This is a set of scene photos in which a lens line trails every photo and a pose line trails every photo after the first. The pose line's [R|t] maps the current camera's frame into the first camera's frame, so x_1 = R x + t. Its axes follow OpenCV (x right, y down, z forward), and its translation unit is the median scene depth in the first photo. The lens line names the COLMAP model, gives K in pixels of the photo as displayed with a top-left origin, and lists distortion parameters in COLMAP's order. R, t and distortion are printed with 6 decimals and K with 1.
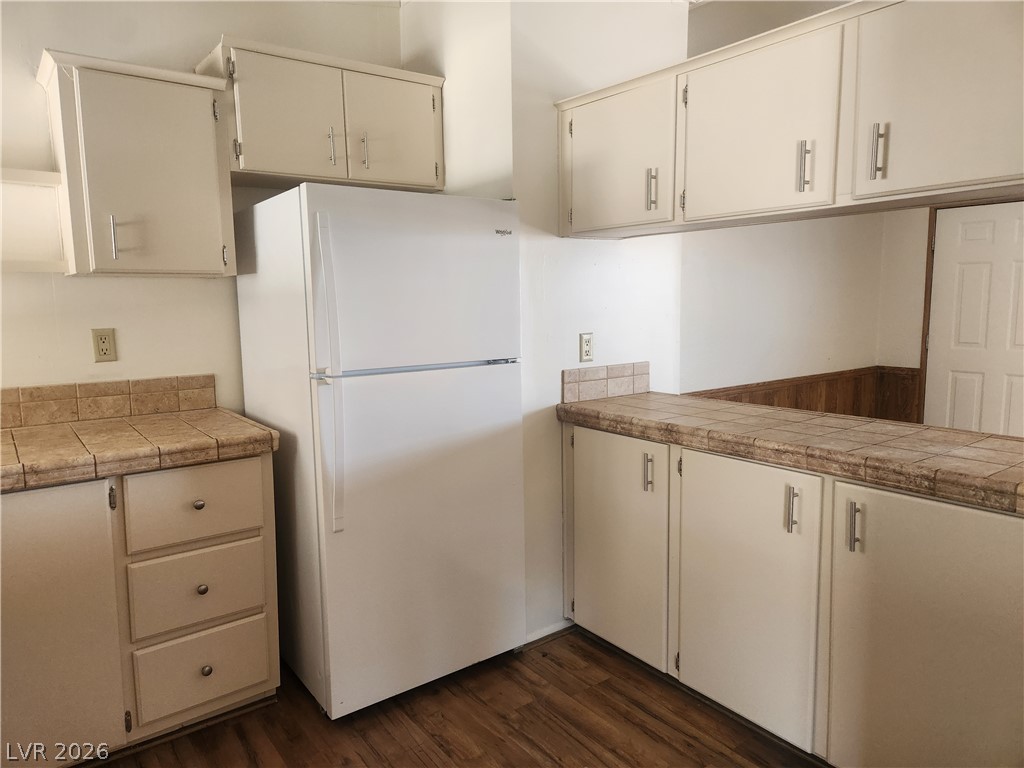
lens RADIAL K [[695.4, 0, 515.8], [0, 695.4, 380.3], [0, 0, 1]] dist [0.063291, -0.033841]
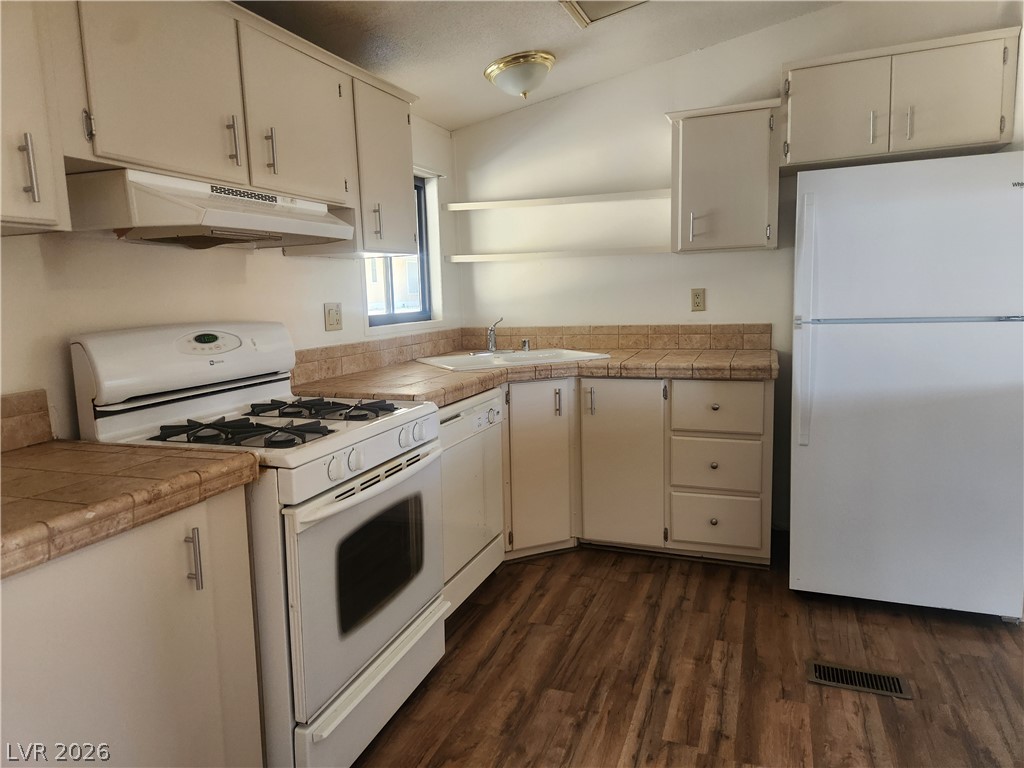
lens RADIAL K [[695.4, 0, 506.1], [0, 695.4, 380.8], [0, 0, 1]] dist [0.063291, -0.033841]
pose [[0.534618, 0.105546, -0.838477, 0.505667], [-0.074575, 0.994192, 0.077598, 0.039800], [0.841797, 0.021044, 0.539384, -0.142899]]
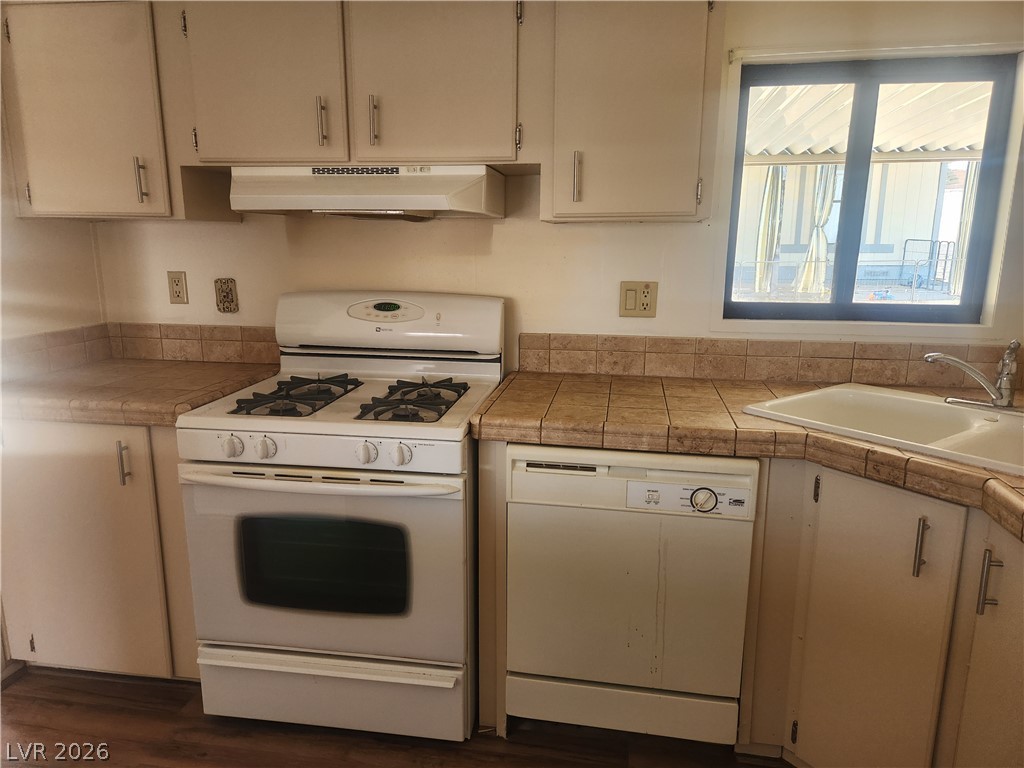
lens RADIAL K [[695.4, 0, 511.0], [0, 695.4, 383.7], [0, 0, 1]] dist [0.063291, -0.033841]
pose [[-0.728157, 0.149462, -0.668916, -0.026099], [-0.075658, 0.952444, 0.295172, -0.150940], [0.681222, 0.265540, -0.682221, 1.067202]]
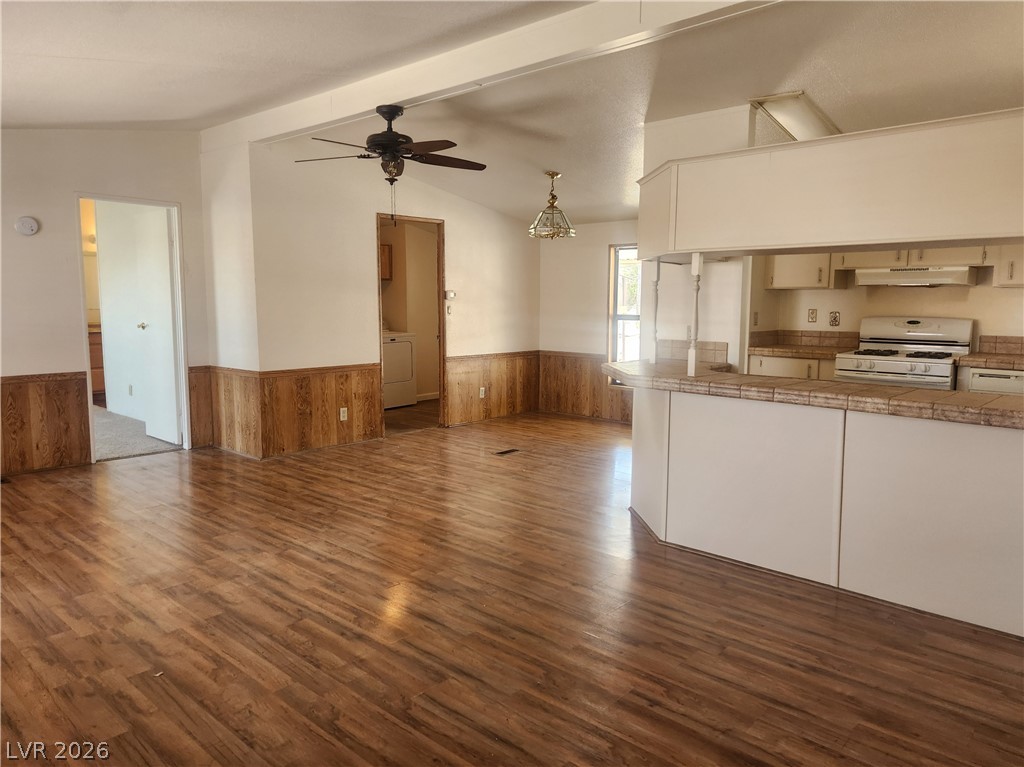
lens RADIAL K [[695.4, 0, 526.3], [0, 695.4, 374.4], [0, 0, 1]] dist [0.063291, -0.033841]
pose [[-0.983333, 0.027672, -0.179696, 1.435610], [-0.013628, 0.974351, 0.224621, -0.335126], [0.181303, 0.223327, -0.957734, 2.648568]]
